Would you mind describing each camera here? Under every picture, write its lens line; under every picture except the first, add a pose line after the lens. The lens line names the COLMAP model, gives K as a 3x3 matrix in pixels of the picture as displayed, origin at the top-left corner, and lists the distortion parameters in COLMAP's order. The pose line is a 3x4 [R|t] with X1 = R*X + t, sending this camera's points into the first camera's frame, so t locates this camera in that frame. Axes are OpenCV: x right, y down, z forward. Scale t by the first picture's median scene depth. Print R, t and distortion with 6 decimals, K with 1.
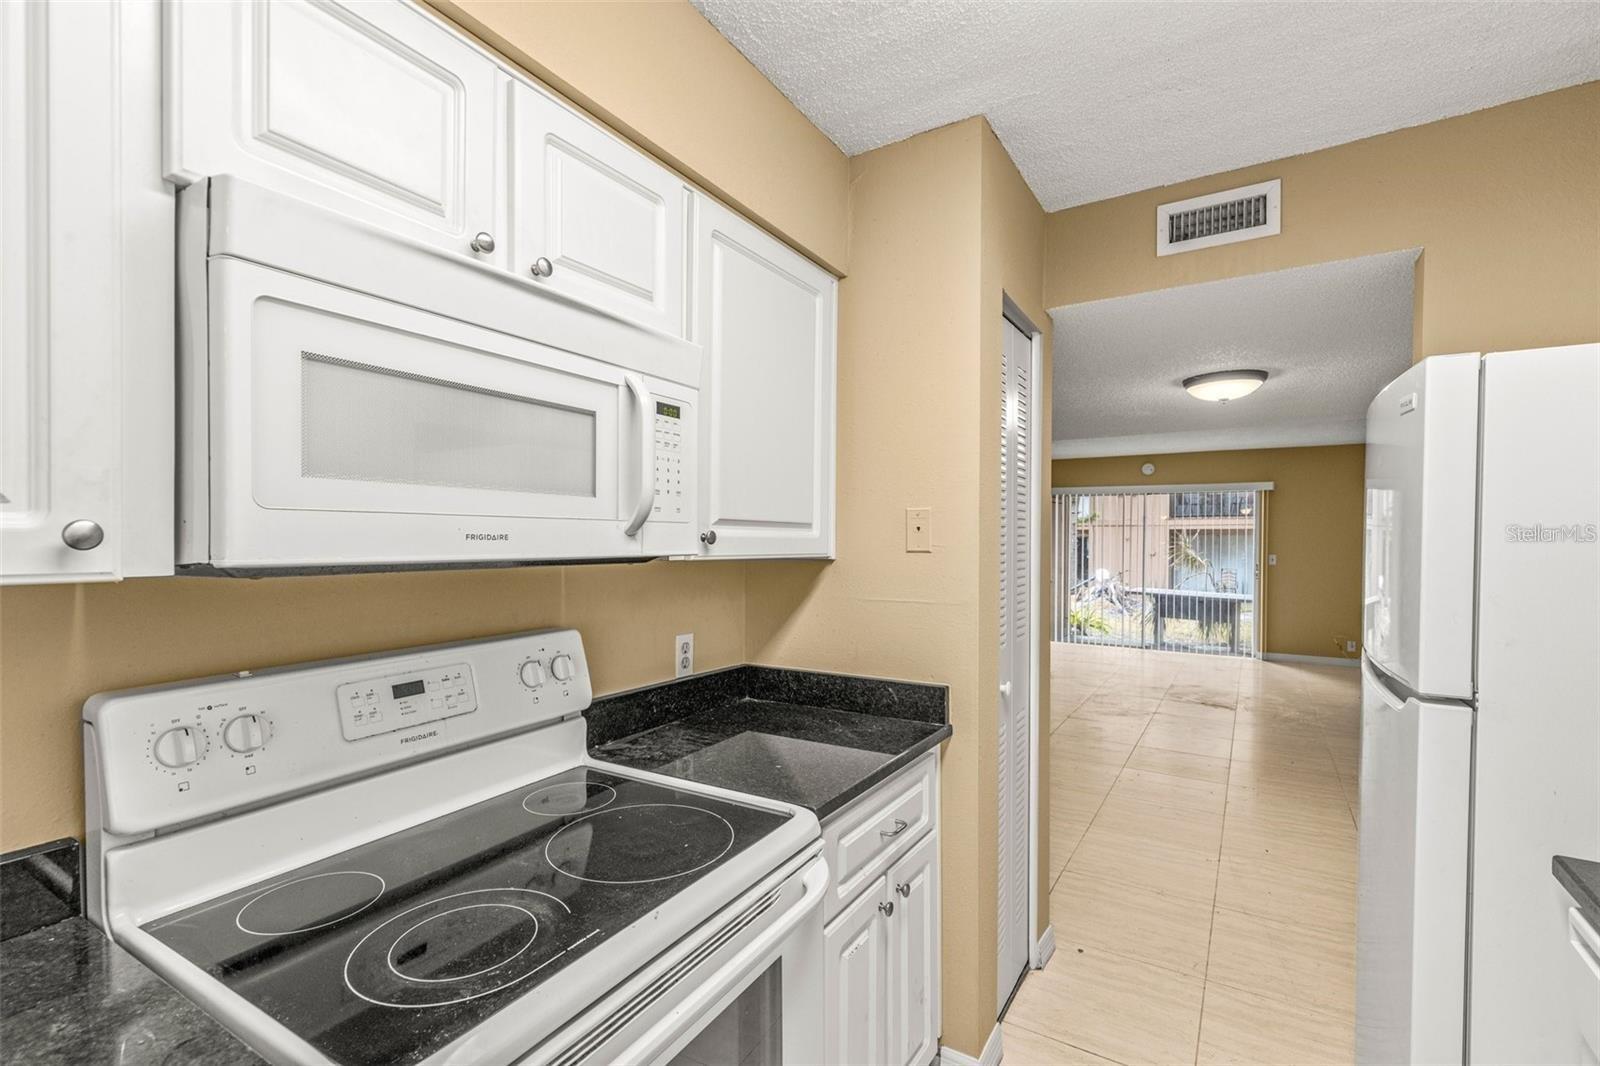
lens RADIAL K [[725.5, 0, 796.2], [0, 725.5, 542.6], [0, 0, 1]] dist [0.008967, -0.000416]
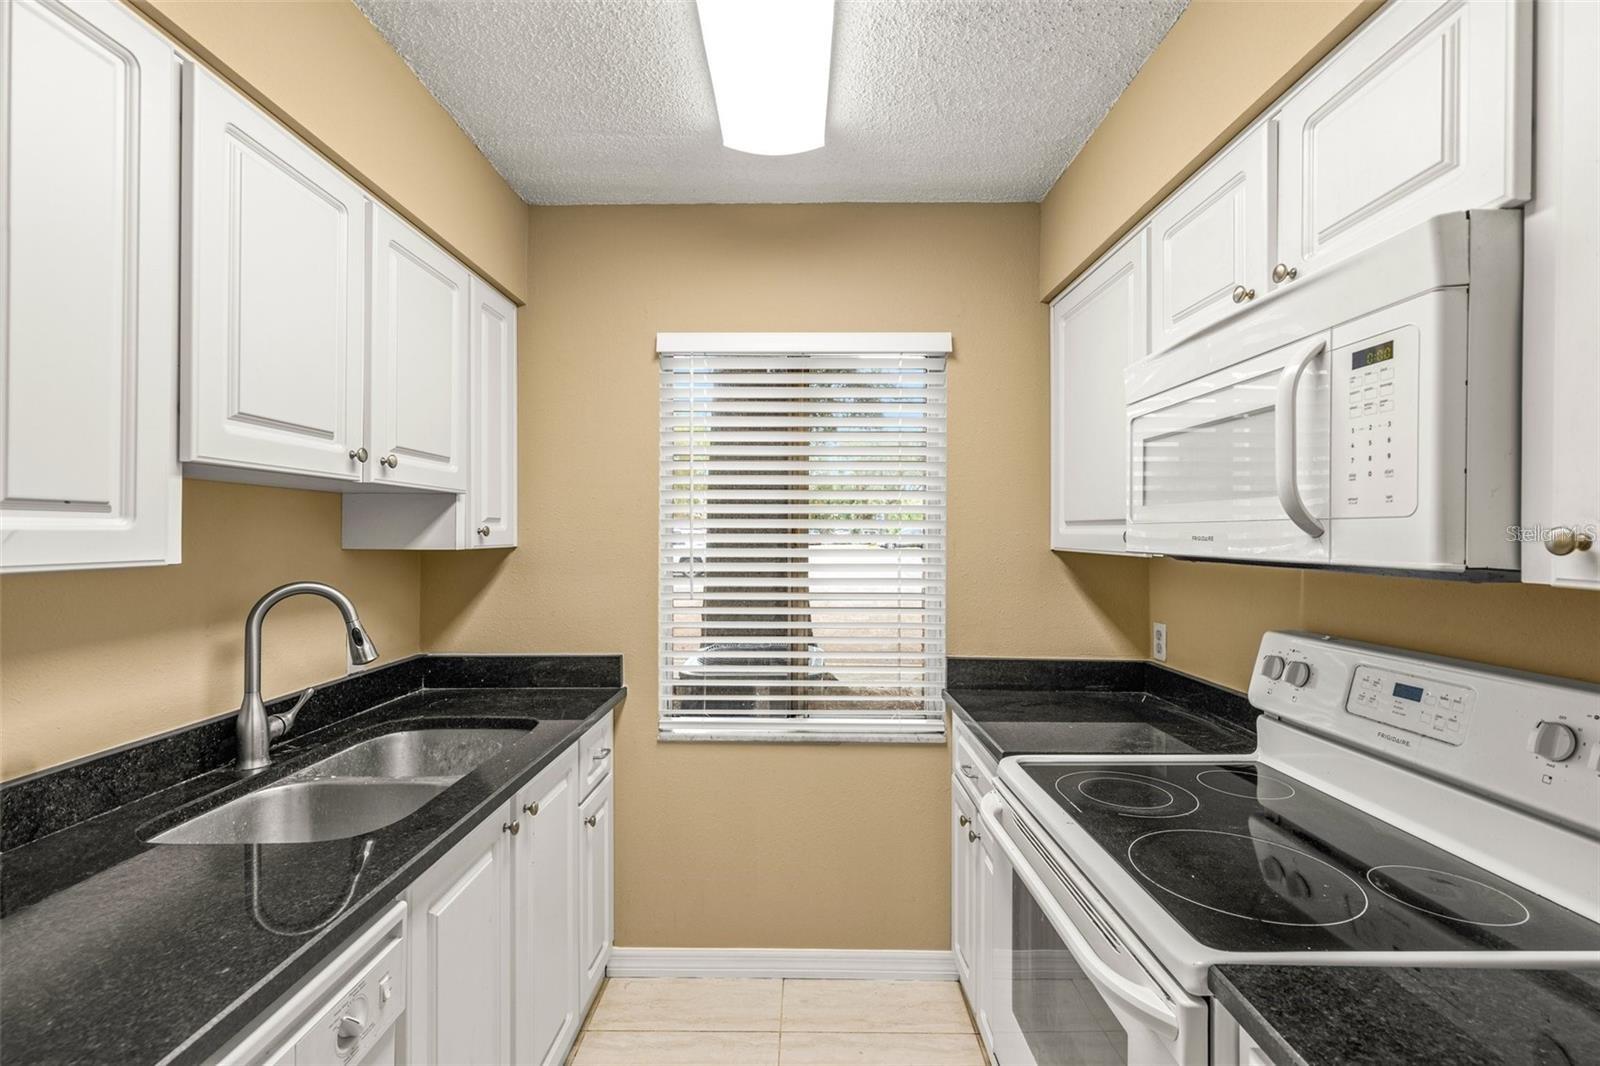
lens RADIAL K [[725.5, 0, 803.0], [0, 725.5, 530.9], [0, 0, 1]] dist [0.008967, -0.000416]
pose [[-0.851084, -0.007750, -0.524972, 0.403634], [-0.009191, 0.999958, 0.000138, -0.006851], [0.524948, 0.004942, -0.851120, 0.818154]]
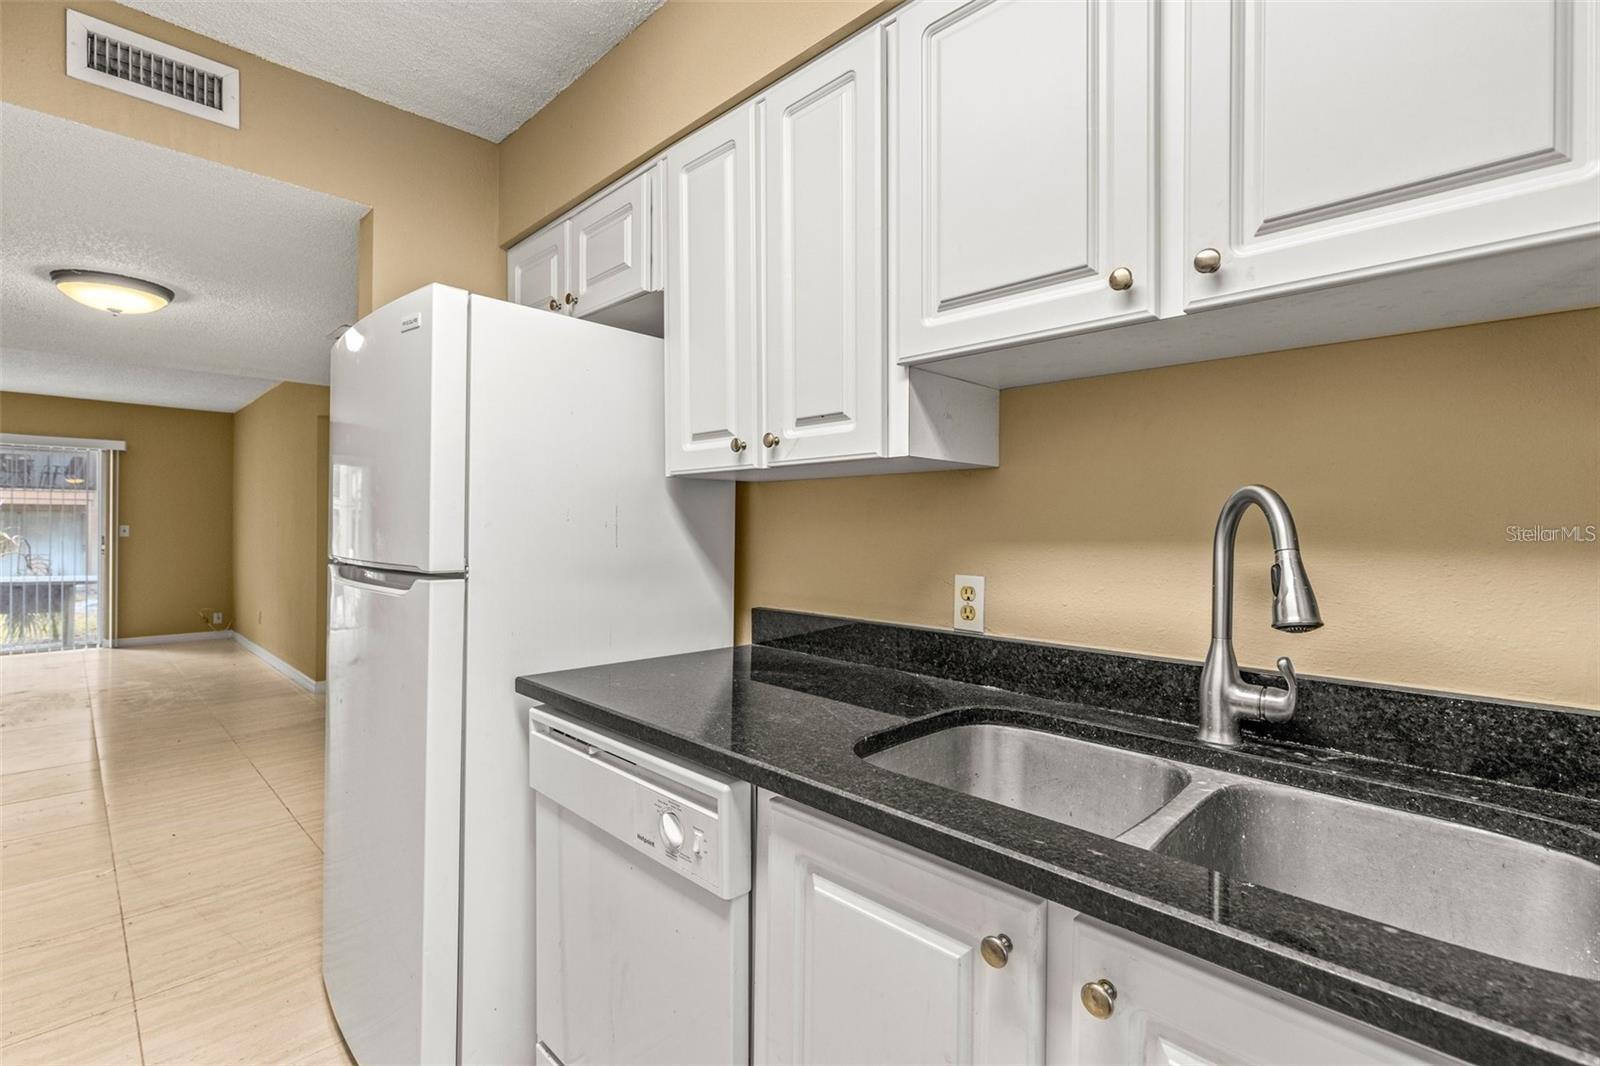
lens RADIAL K [[725.5, 0, 796.6], [0, 725.5, 522.2], [0, 0, 1]] dist [0.008967, -0.000416]
pose [[0.213730, 0.008171, 0.976859, -0.079921], [0.004151, 0.999948, -0.009272, 0.079599], [-0.976884, 0.006036, 0.213685, 0.107855]]
